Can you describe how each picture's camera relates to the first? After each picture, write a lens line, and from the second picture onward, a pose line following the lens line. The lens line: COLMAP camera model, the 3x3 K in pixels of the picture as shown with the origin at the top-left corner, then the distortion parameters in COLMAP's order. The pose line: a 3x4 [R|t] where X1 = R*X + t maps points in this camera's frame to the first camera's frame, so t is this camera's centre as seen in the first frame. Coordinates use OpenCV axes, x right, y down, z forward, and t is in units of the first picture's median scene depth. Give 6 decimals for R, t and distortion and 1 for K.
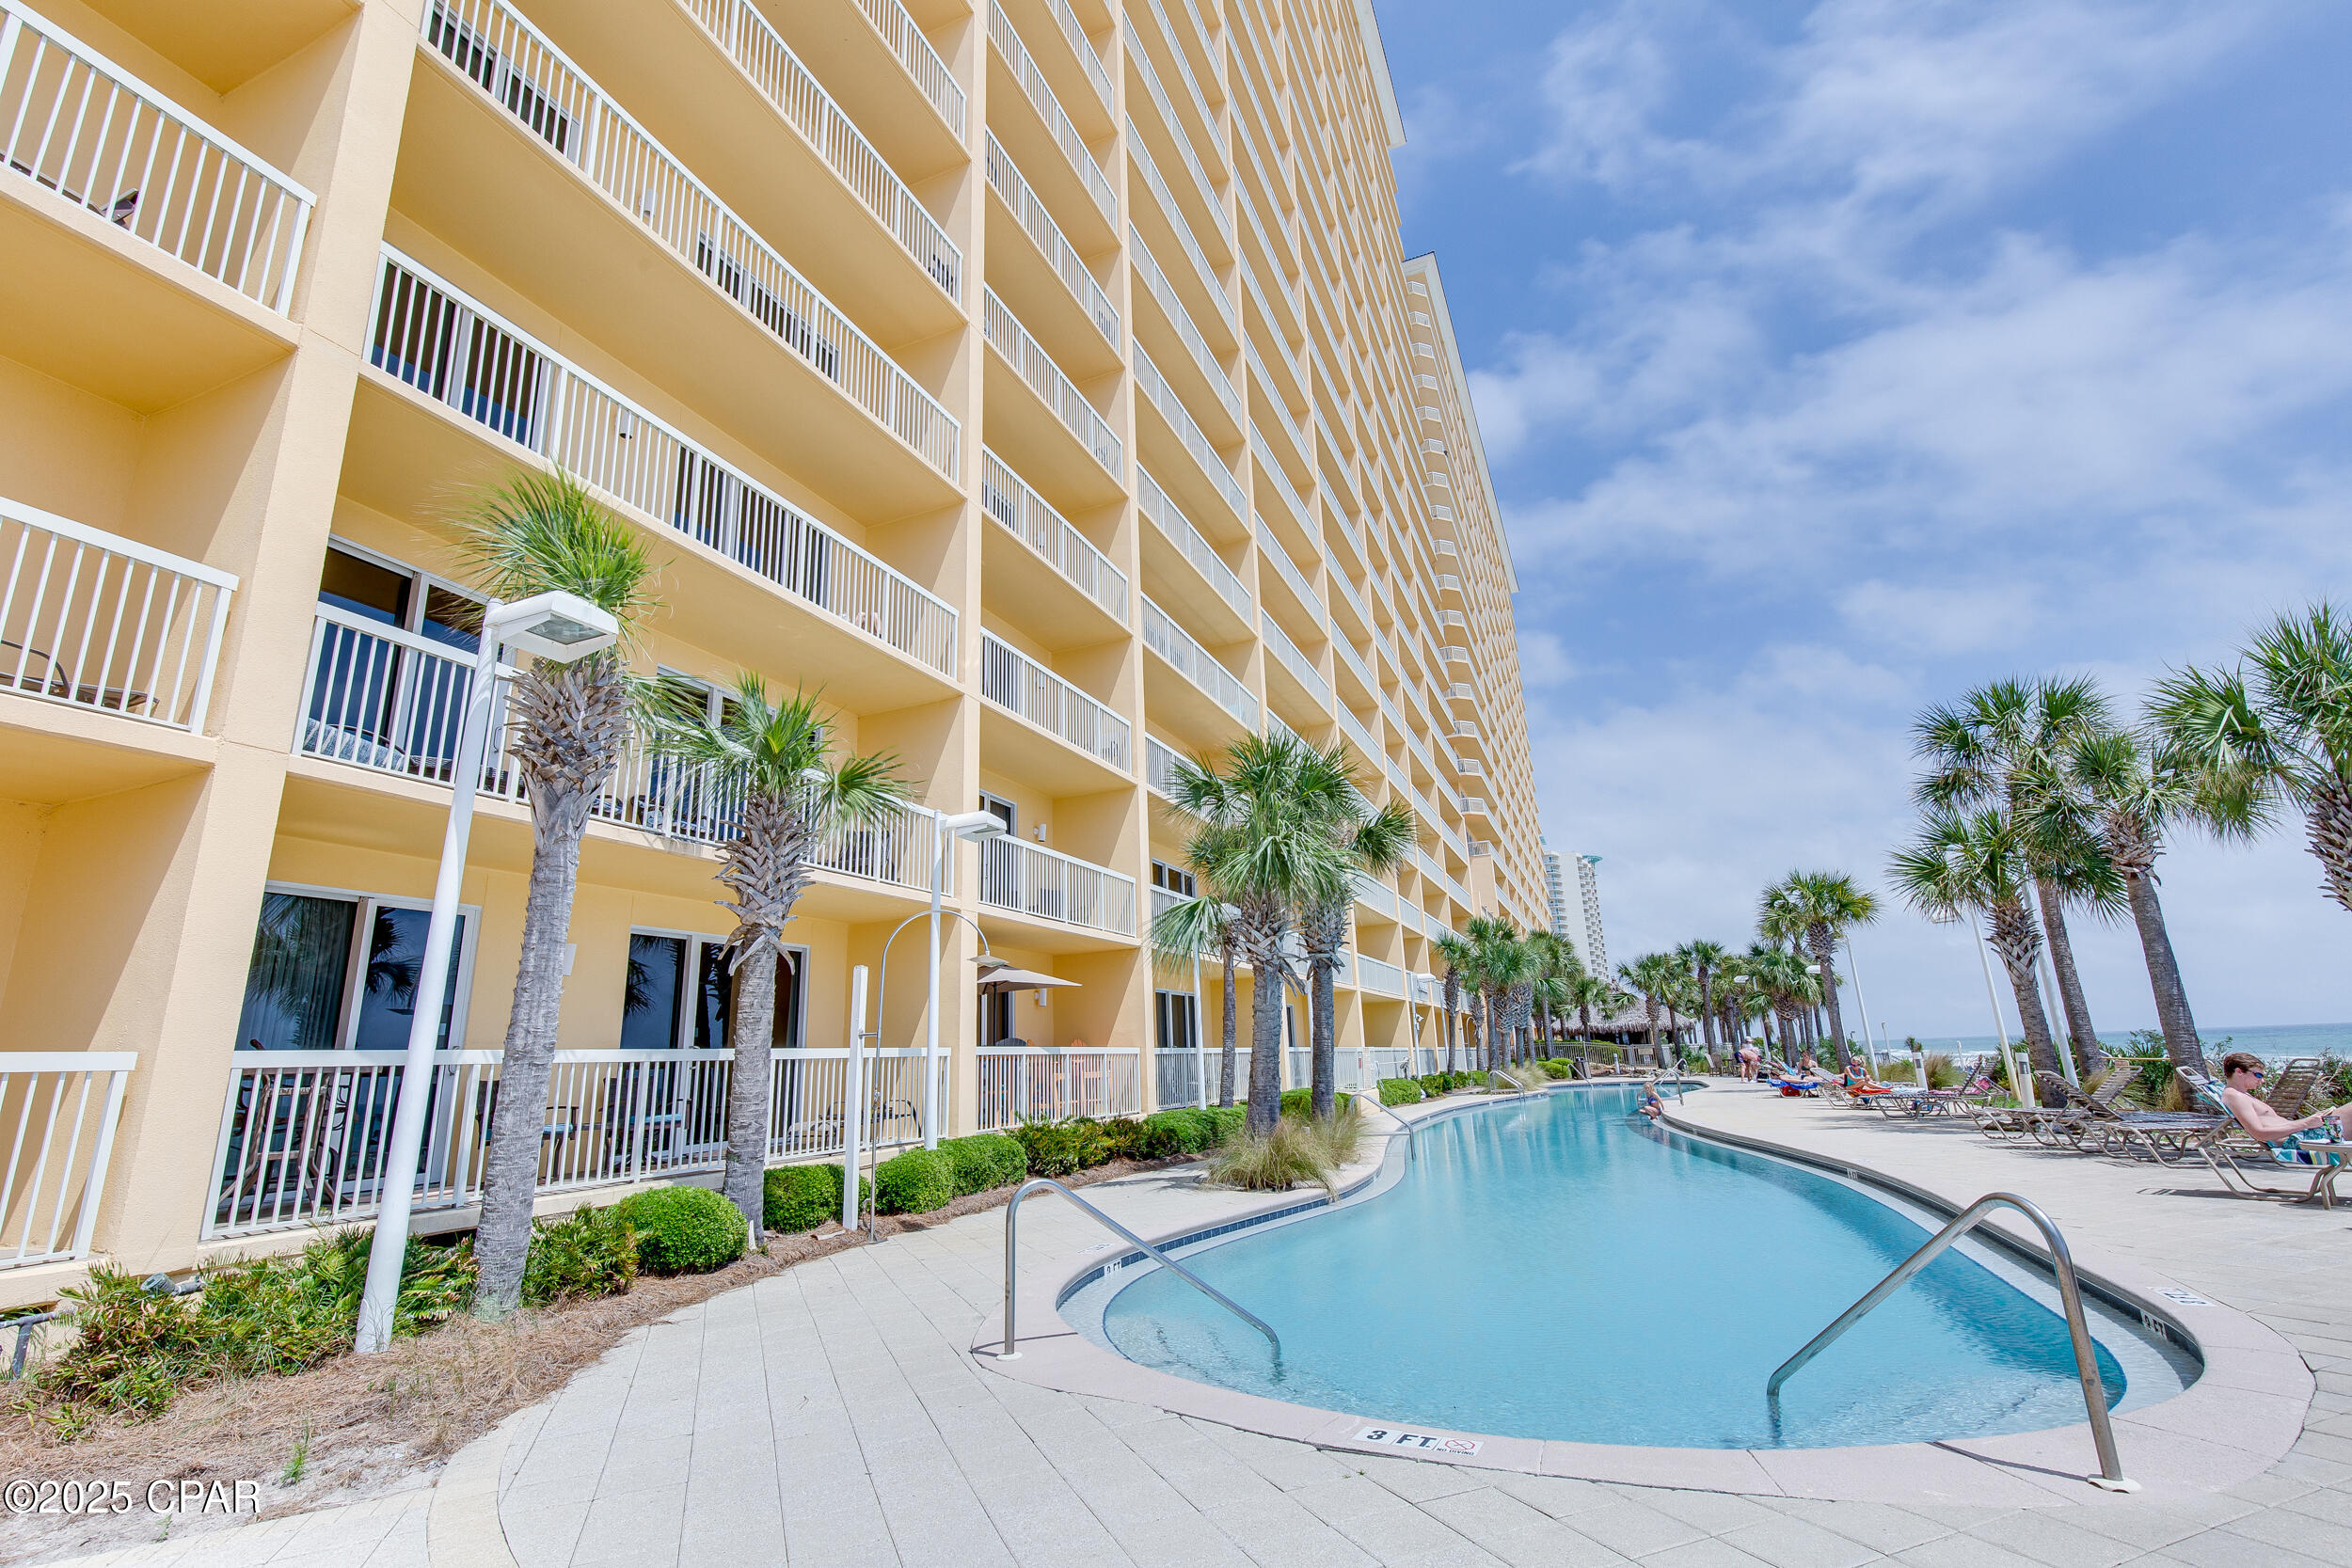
lens RADIAL K [[1060.3, 0, 1176.0], [0, 1060.3, 784.0], [0, 0, 1]] dist [0.007210, -0.000802]
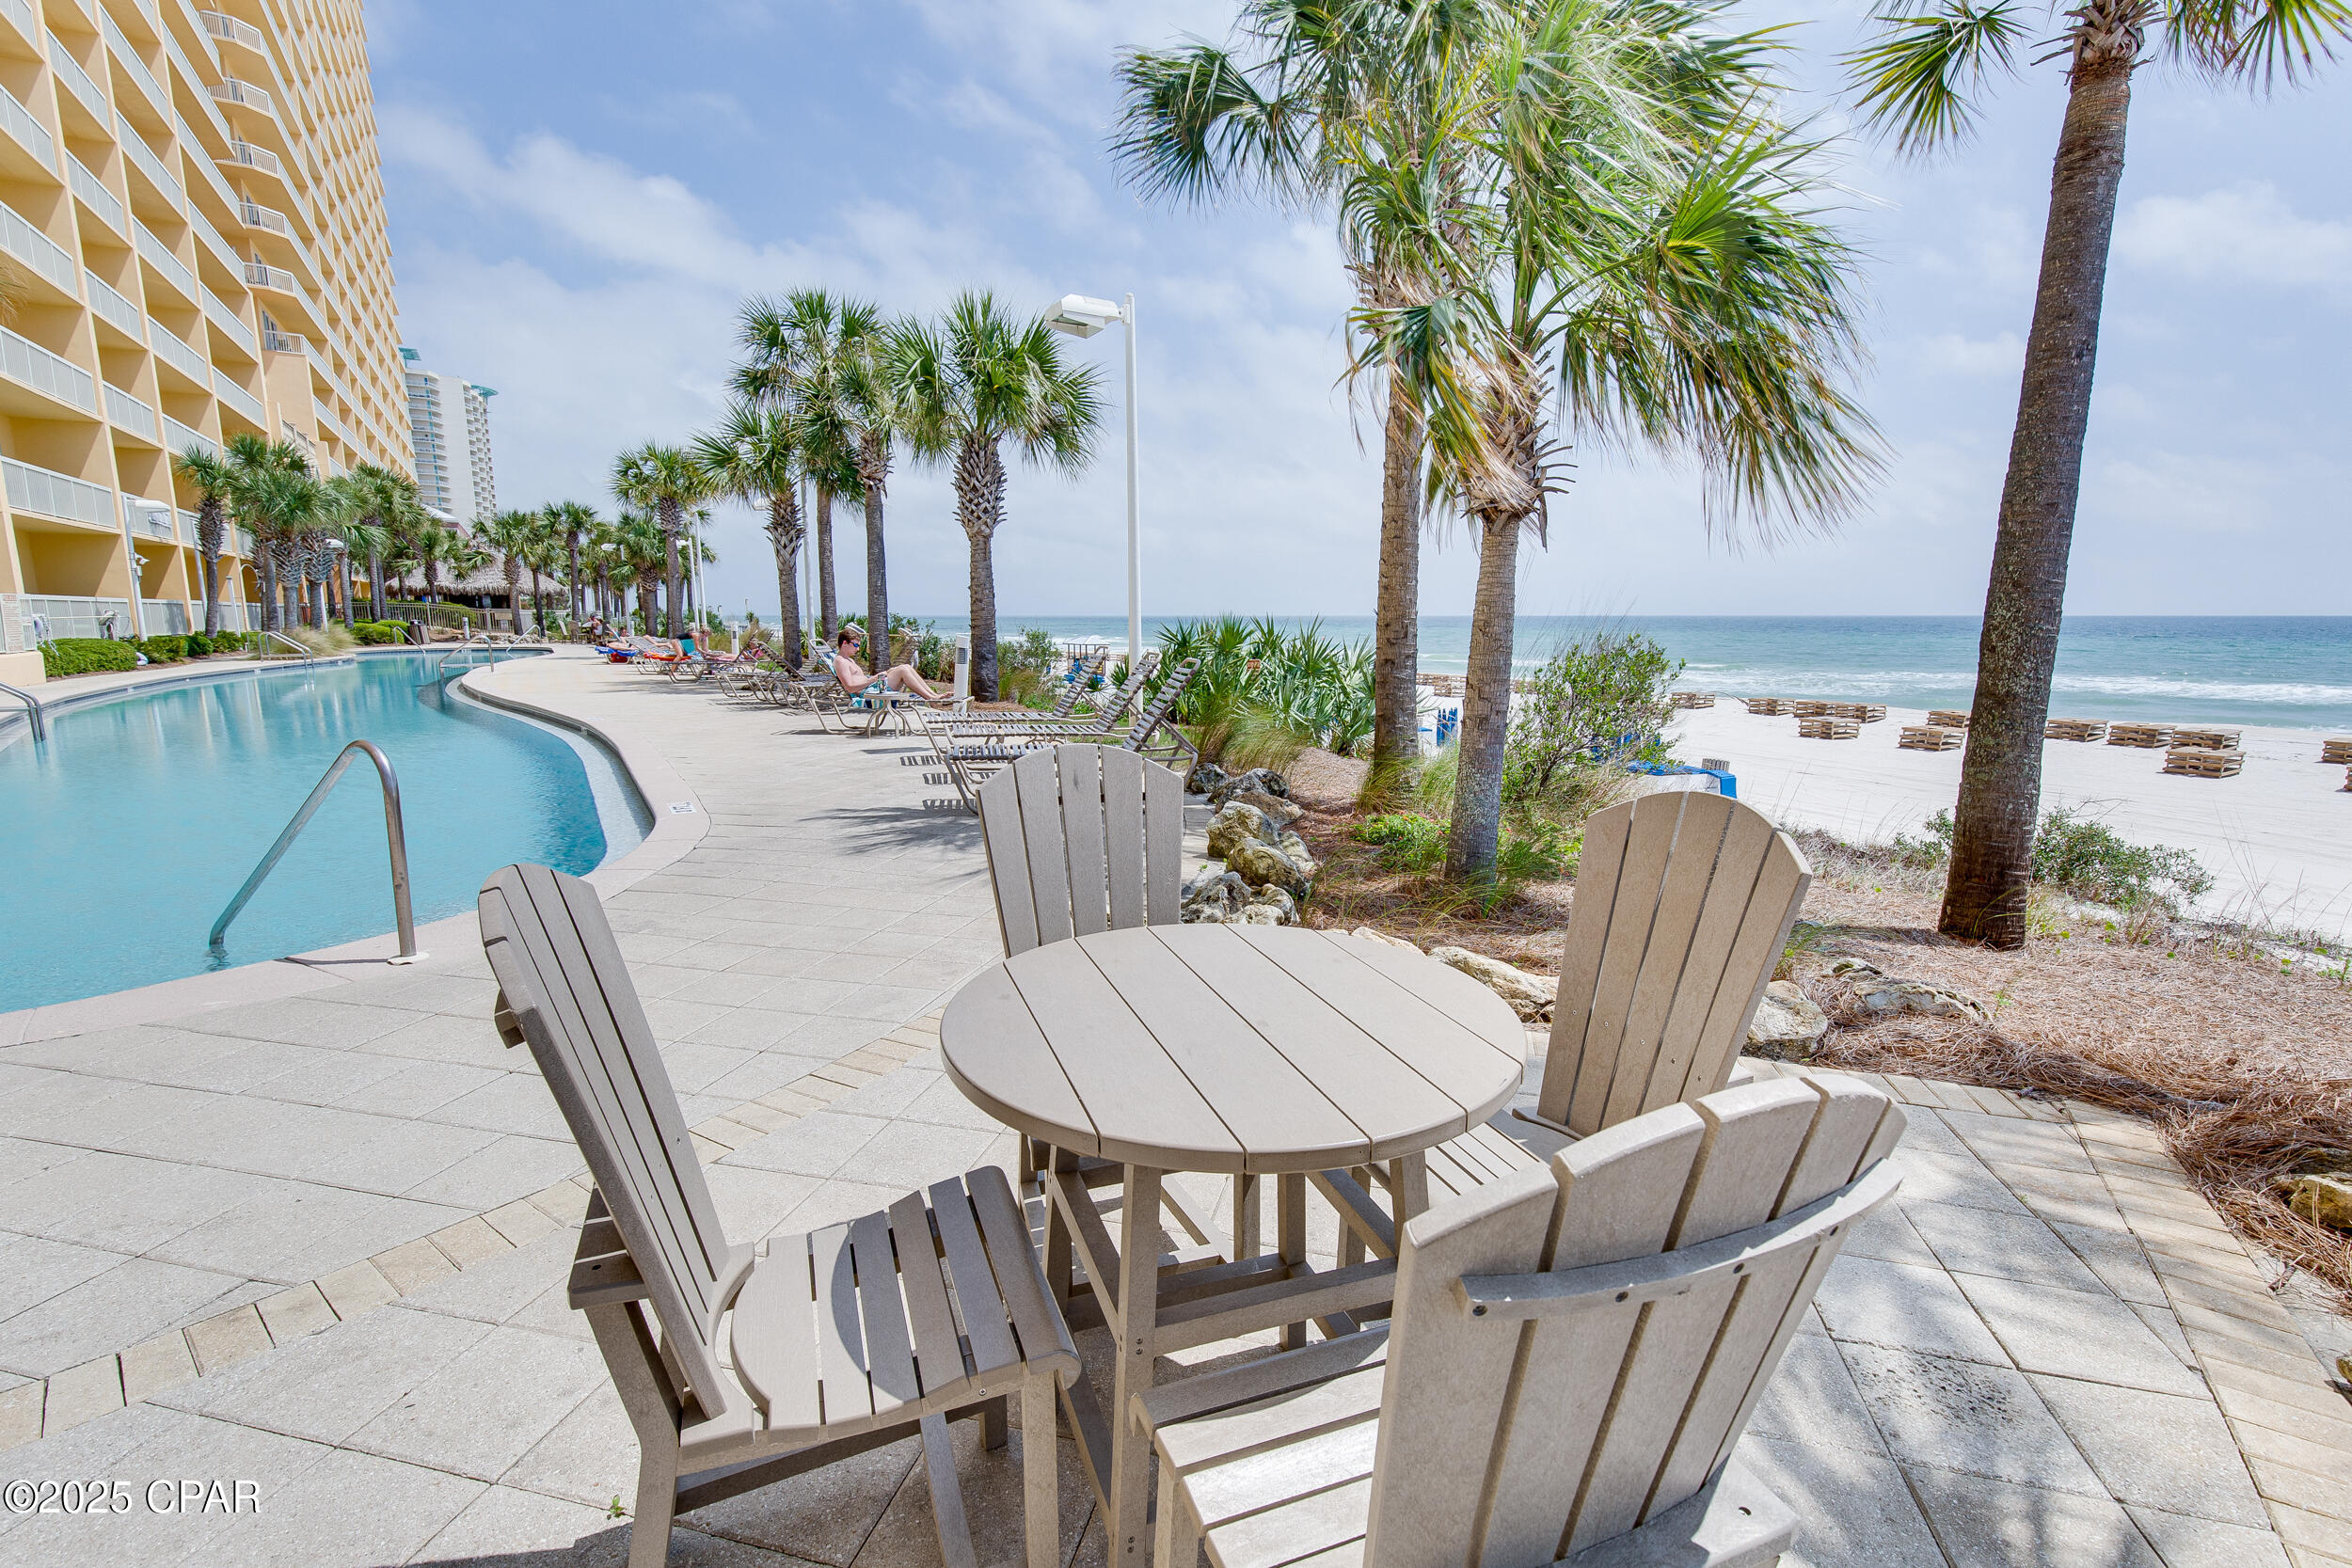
lens RADIAL K [[1082.4, 0, 1201.2], [0, 1082.4, 794.4], [0, 0, 1]] dist [0.014564, -0.000223]
pose [[0.603115, -0.093119, 0.792200, 0.097148], [-0.226204, 0.932423, 0.281814, -0.018021], [-0.764908, -0.349165, 0.541295, -0.067641]]
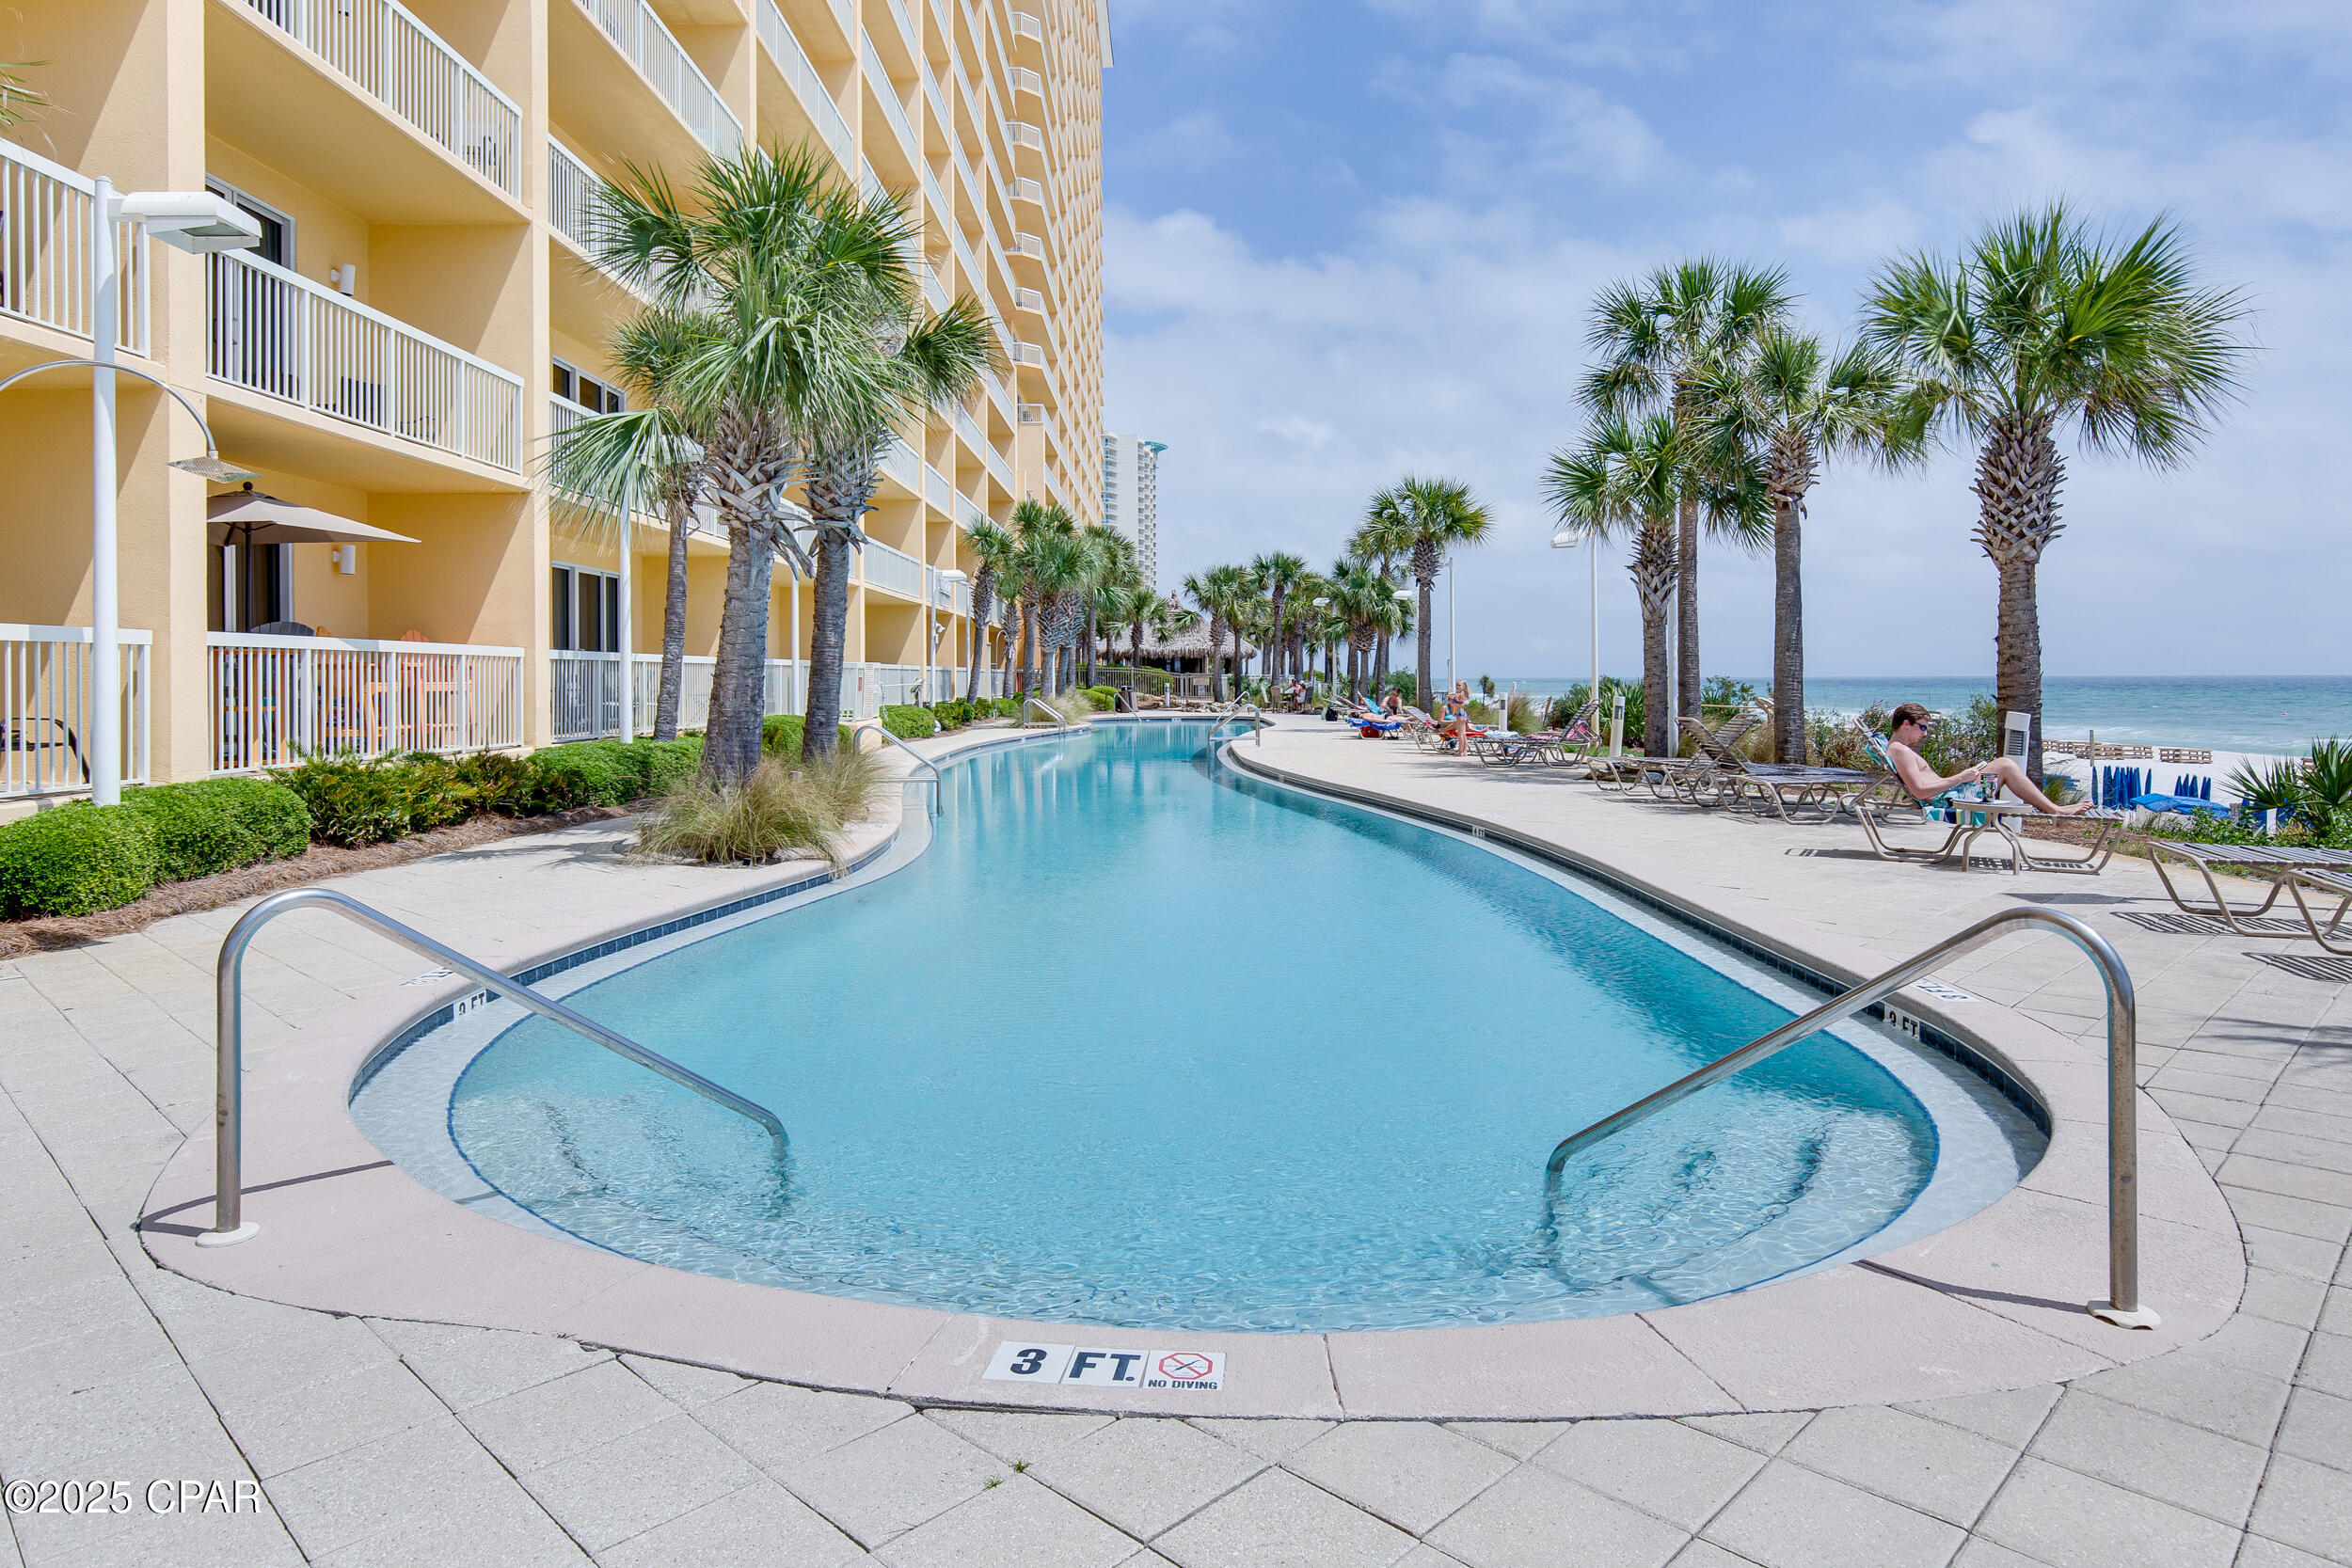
lens RADIAL K [[1384.3, 0, 1178.9], [0, 1384.3, 680.9], [0, 0, 1]] dist [0.010431, -0.001530]
pose [[0.915873, 0.035096, 0.399931, -0.007429], [-0.134170, 0.965652, 0.222520, 0.032870], [-0.378384, -0.257458, 0.889123, 0.117277]]
